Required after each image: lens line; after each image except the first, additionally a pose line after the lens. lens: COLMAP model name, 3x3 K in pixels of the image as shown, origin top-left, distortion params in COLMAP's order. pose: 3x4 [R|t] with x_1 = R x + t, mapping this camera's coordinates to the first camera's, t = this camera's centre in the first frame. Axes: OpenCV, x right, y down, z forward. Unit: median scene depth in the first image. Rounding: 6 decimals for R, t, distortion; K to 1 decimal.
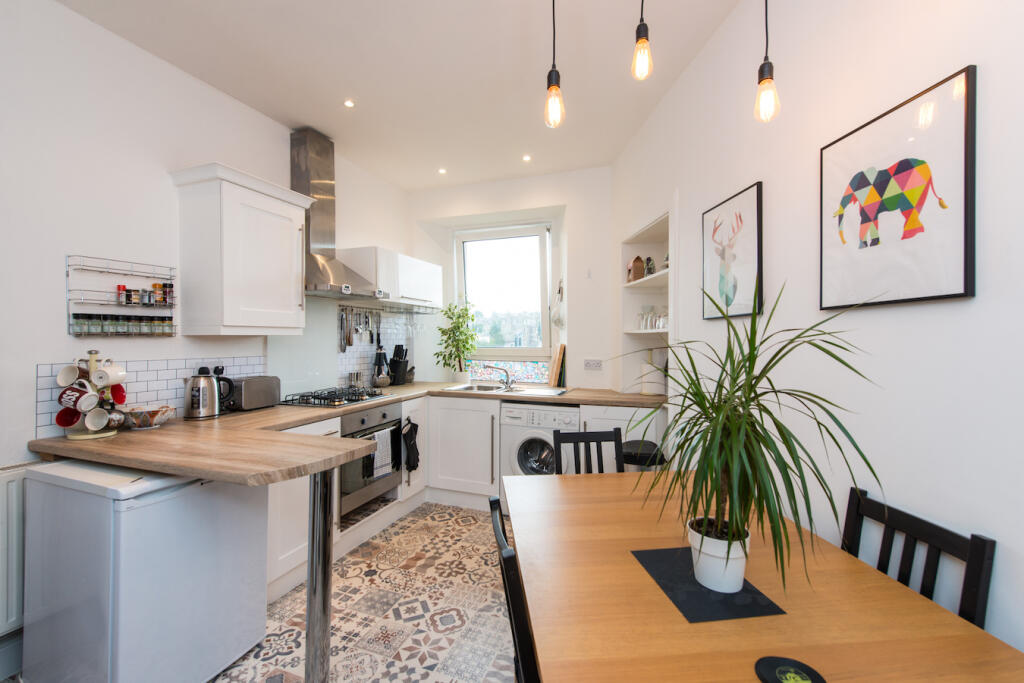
lens RADIAL K [[429.6, 0, 514.6], [0, 429.6, 337.4], [0, 0, 1]] dist [0.000851, -0.000073]
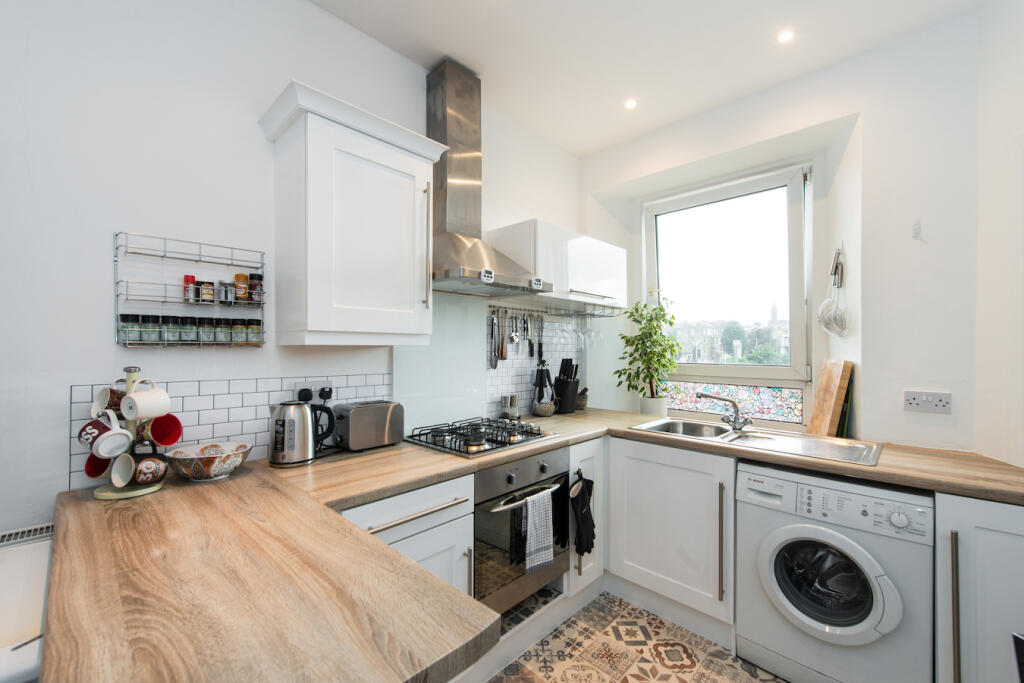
lens RADIAL K [[416.0, 0, 513.0], [0, 416.0, 350.8], [0, 0, 1]] dist [0.022257, 0.000007]
pose [[0.920738, 0.005543, -0.390143, -0.095174], [-0.003241, 0.999973, 0.006558, -0.001214], [0.390169, -0.004774, 0.920731, 0.384194]]
